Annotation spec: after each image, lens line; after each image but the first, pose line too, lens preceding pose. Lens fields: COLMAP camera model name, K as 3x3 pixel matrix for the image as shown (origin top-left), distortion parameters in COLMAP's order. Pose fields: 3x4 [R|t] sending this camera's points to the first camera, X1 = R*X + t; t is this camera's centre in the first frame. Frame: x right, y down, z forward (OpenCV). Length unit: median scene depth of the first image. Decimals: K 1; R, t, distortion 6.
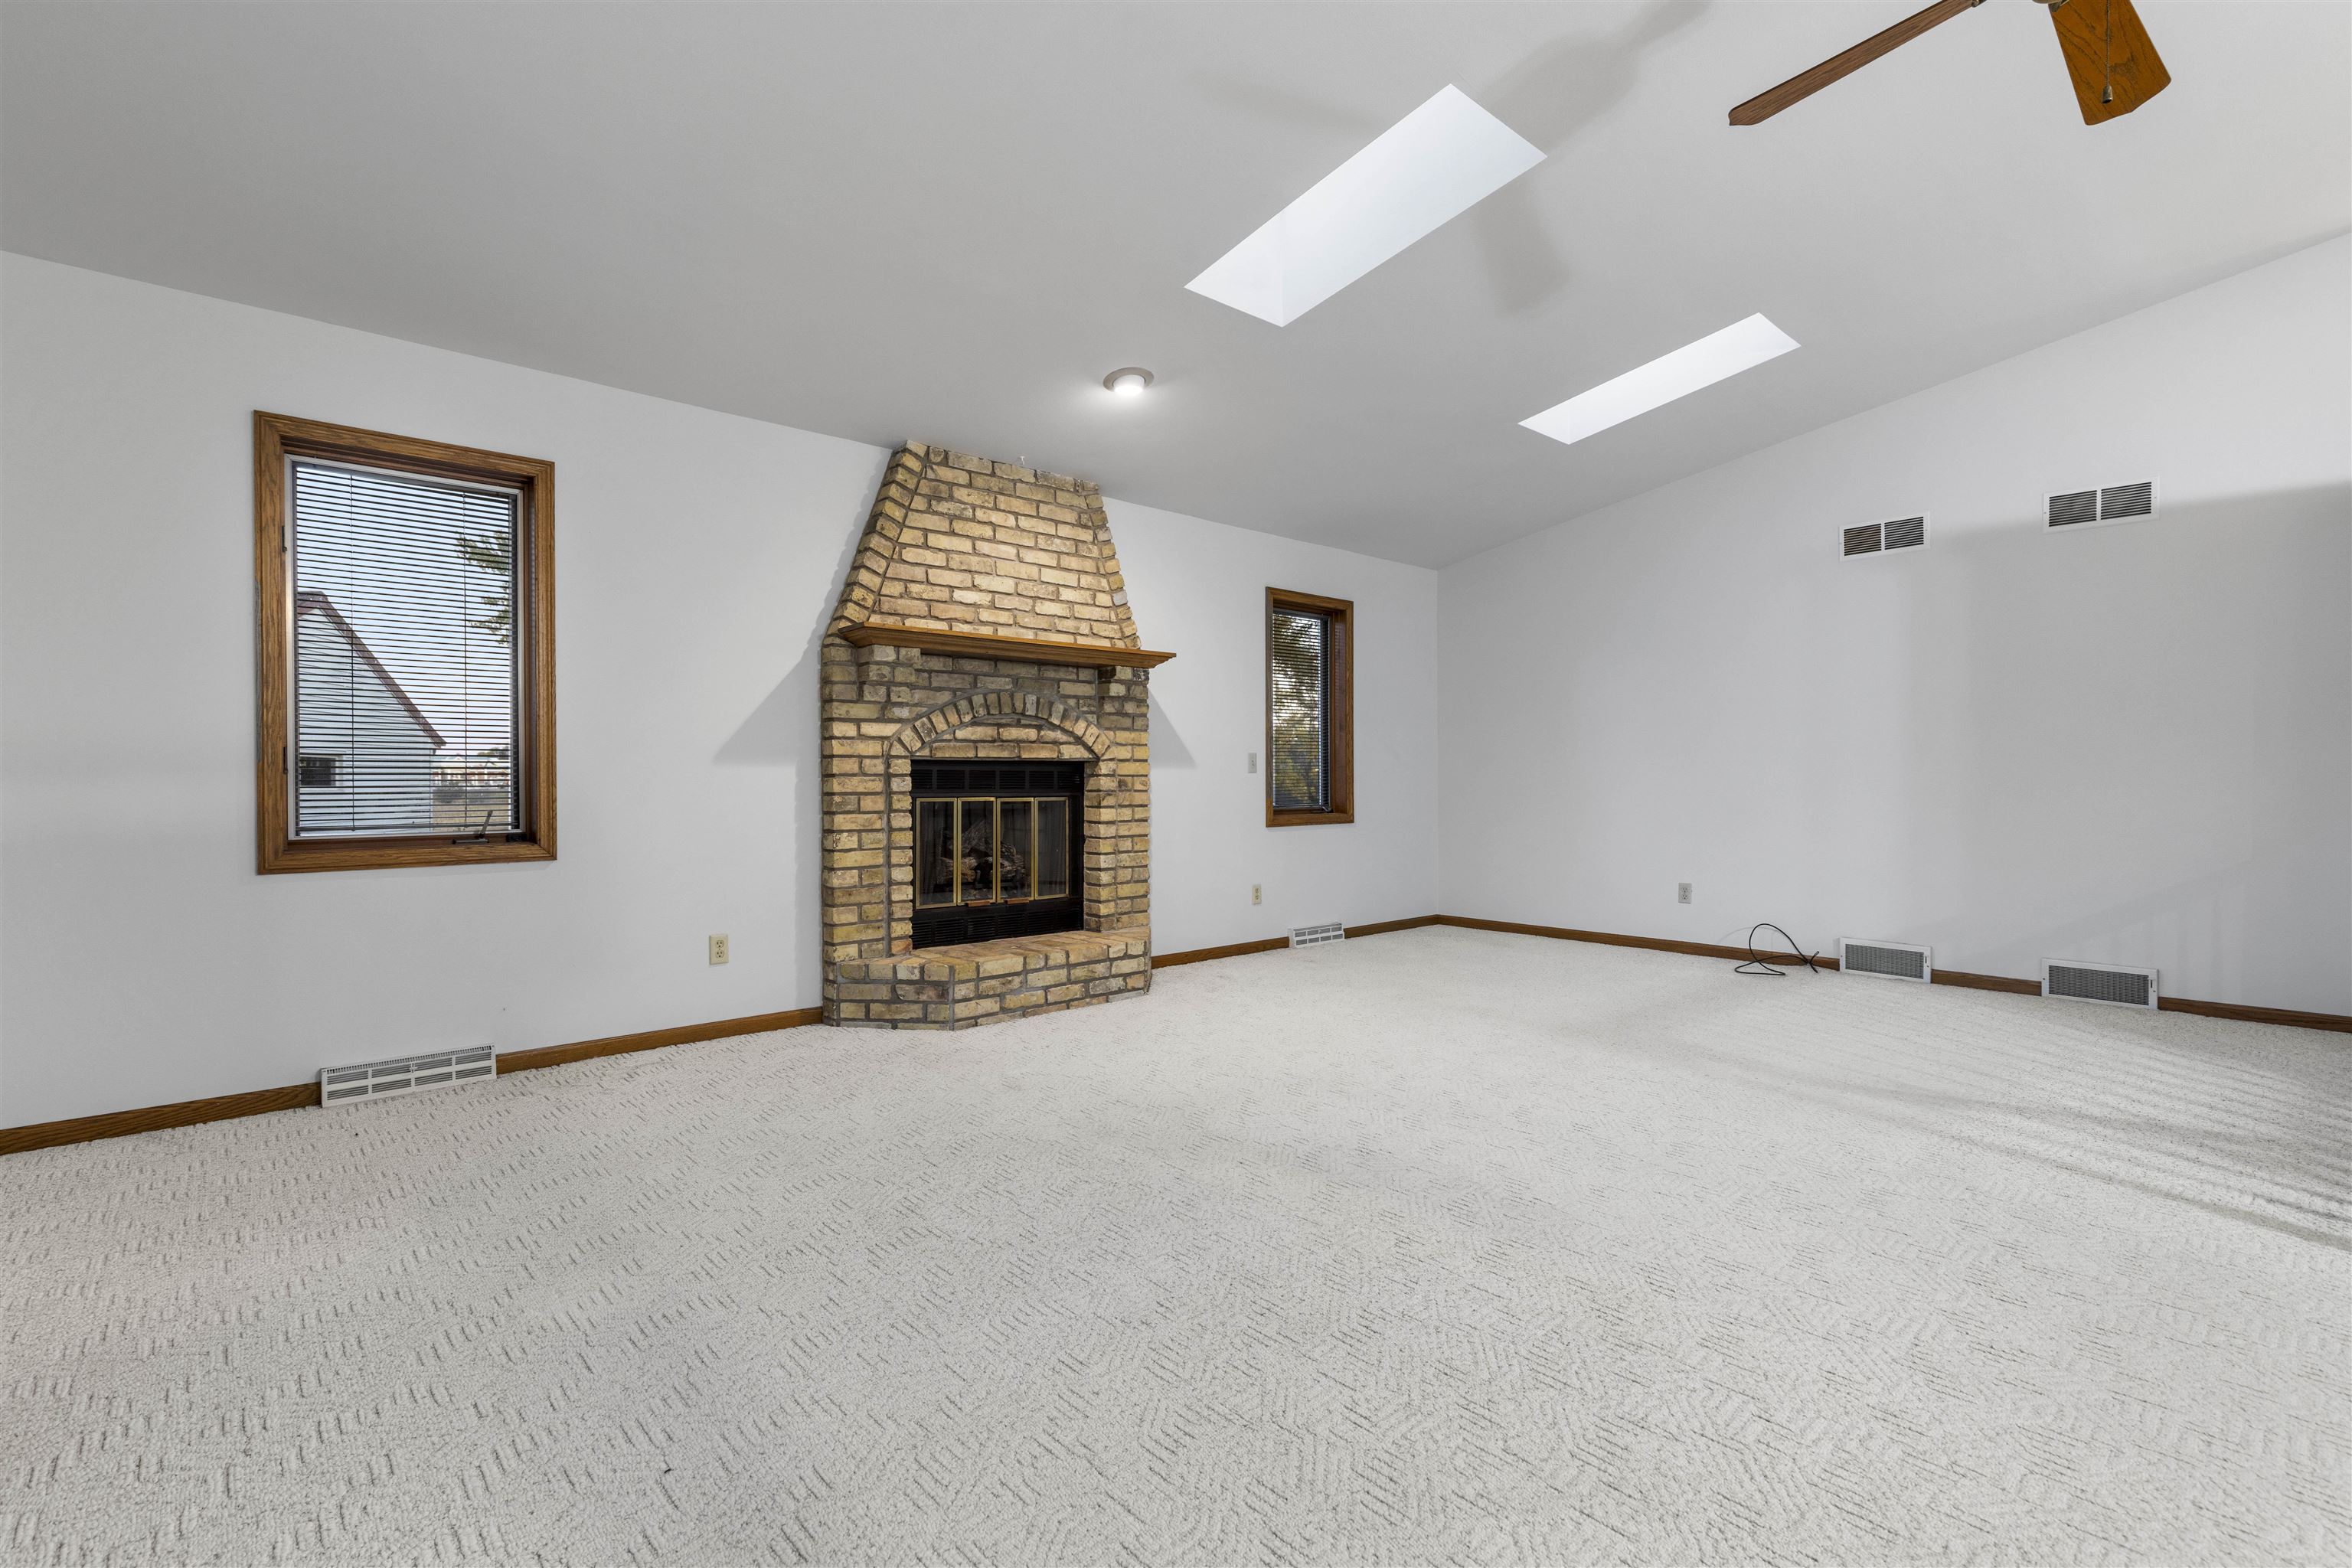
lens RADIAL K [[1064.9, 0, 1170.7], [0, 1064.9, 767.8], [0, 0, 1]] dist [0.008288, 0.000333]
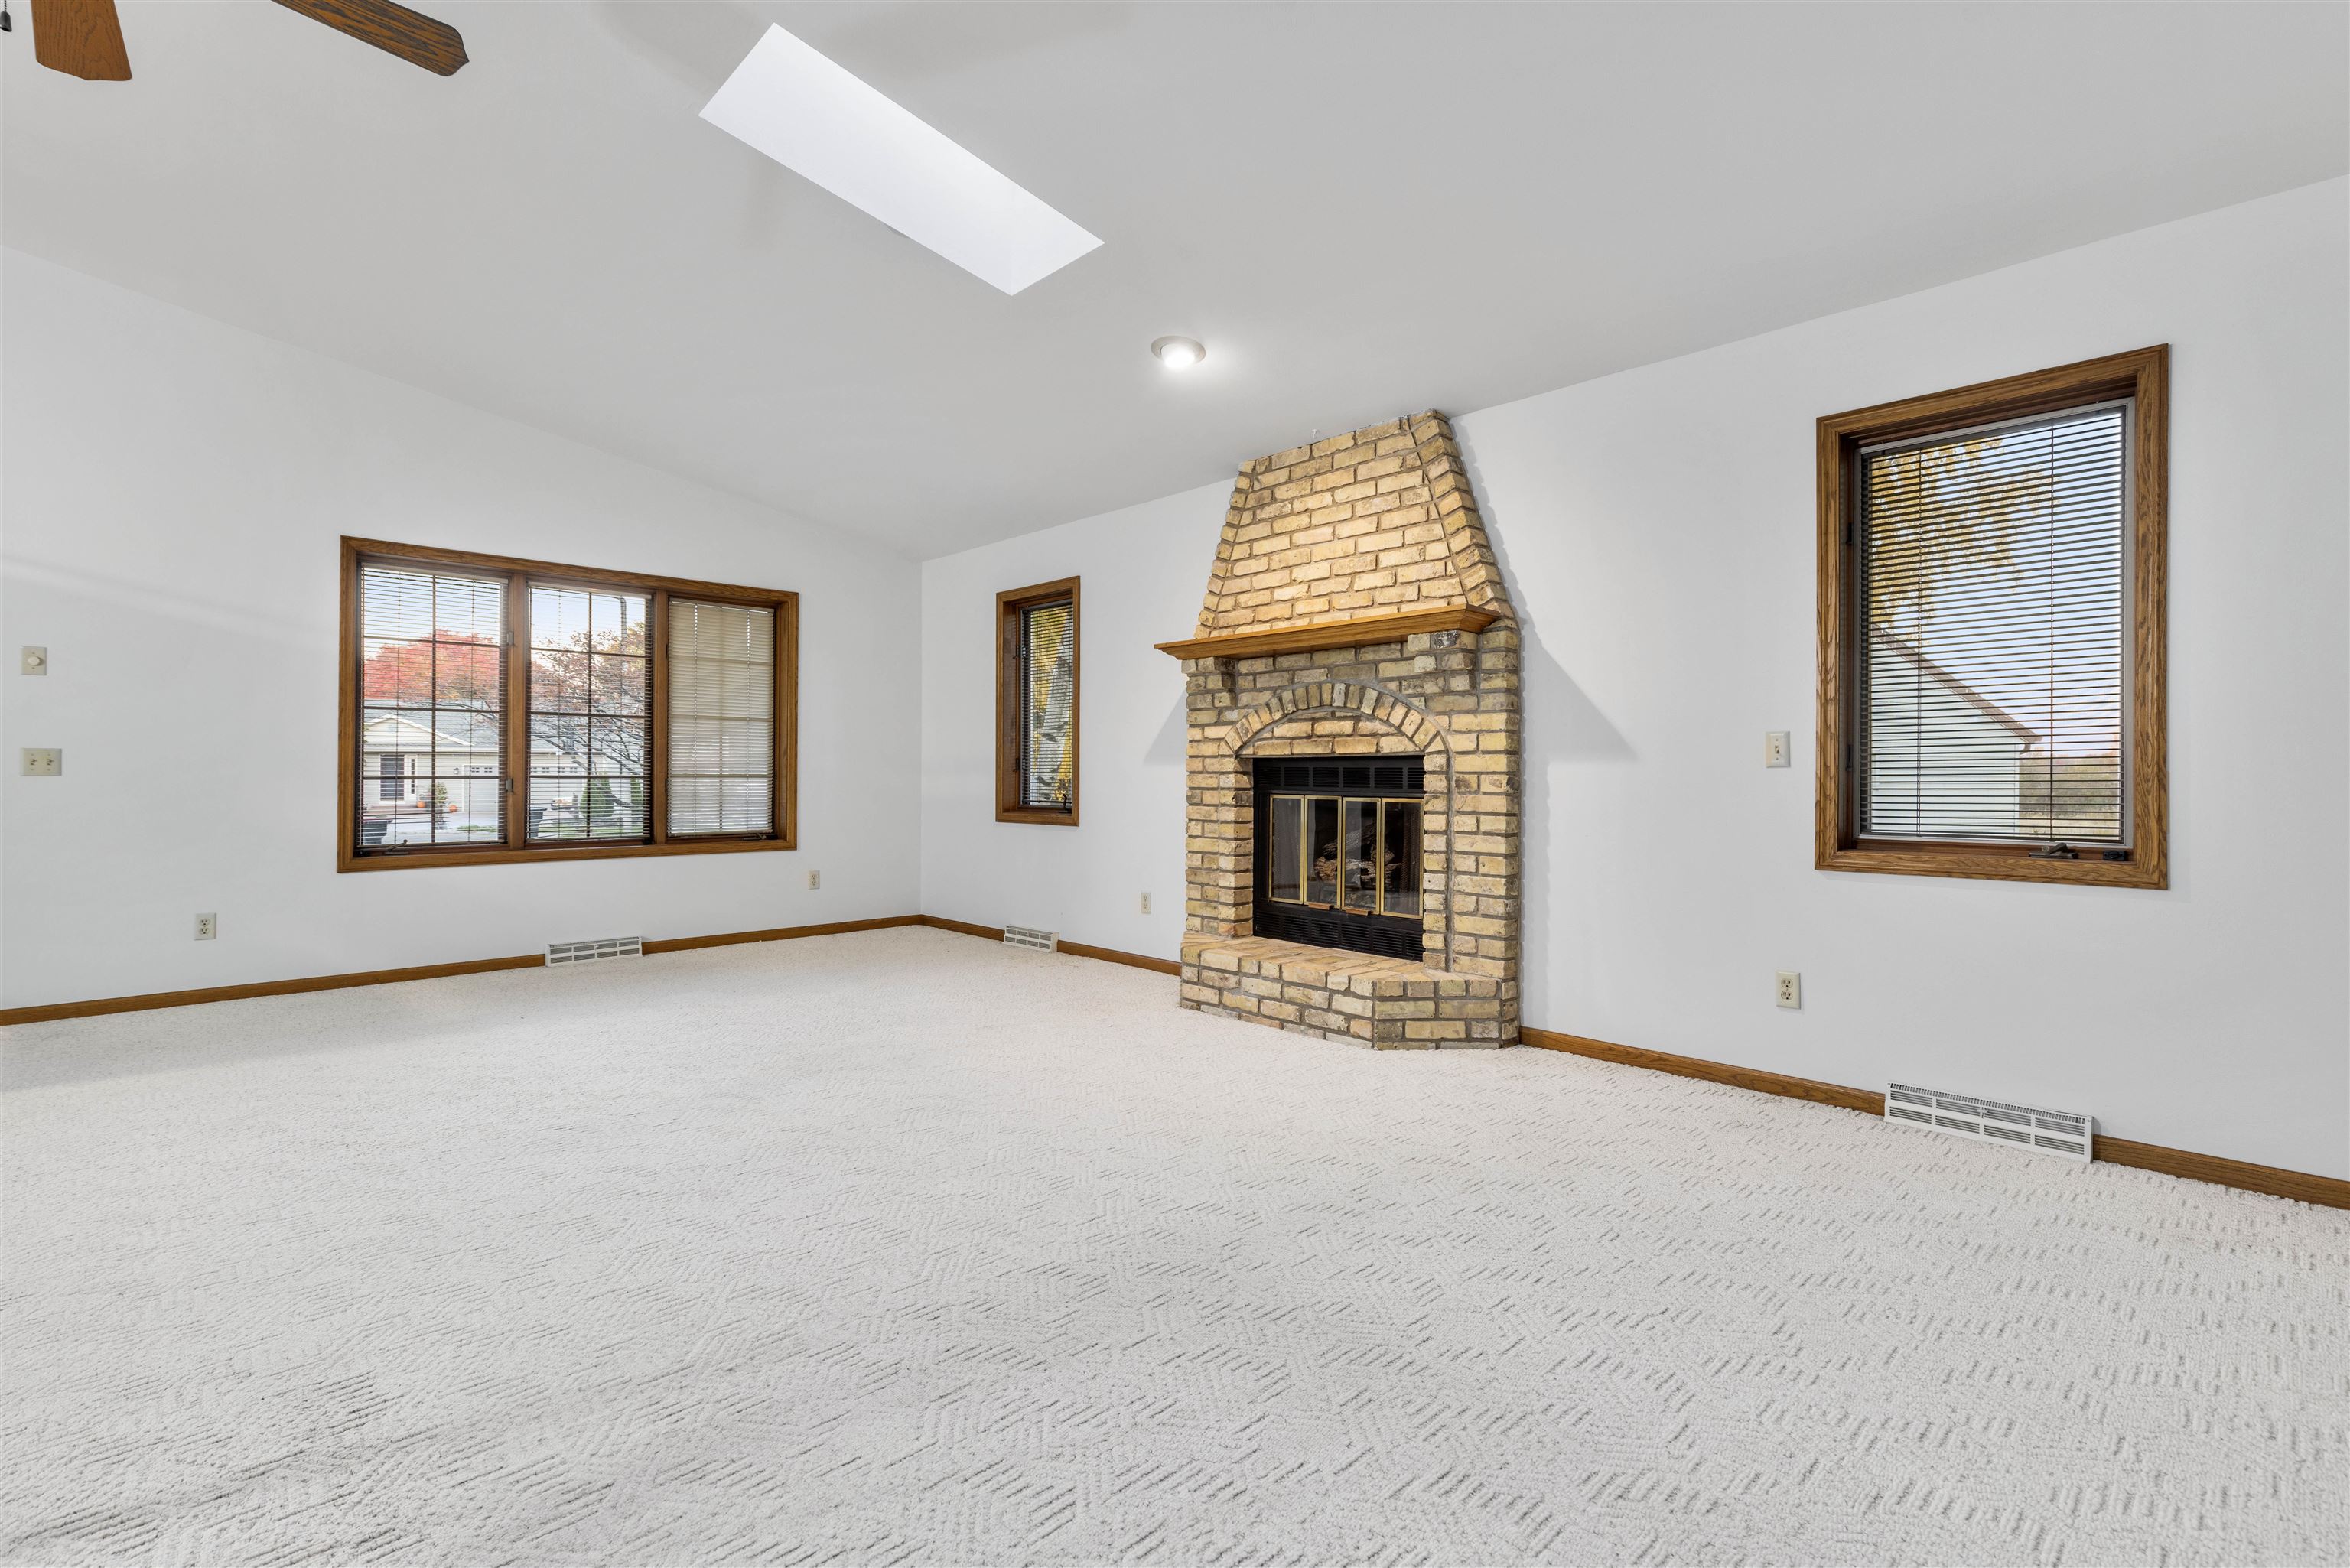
lens RADIAL K [[1063.9, 0, 1169.7], [0, 1063.9, 767.8], [0, 0, 1]] dist [0.008288, 0.000333]
pose [[0.028134, -0.009205, -0.999562, 0.780275], [0.002559, 0.999955, -0.009136, 0.010970], [0.999601, -0.002301, 0.028157, 0.844582]]
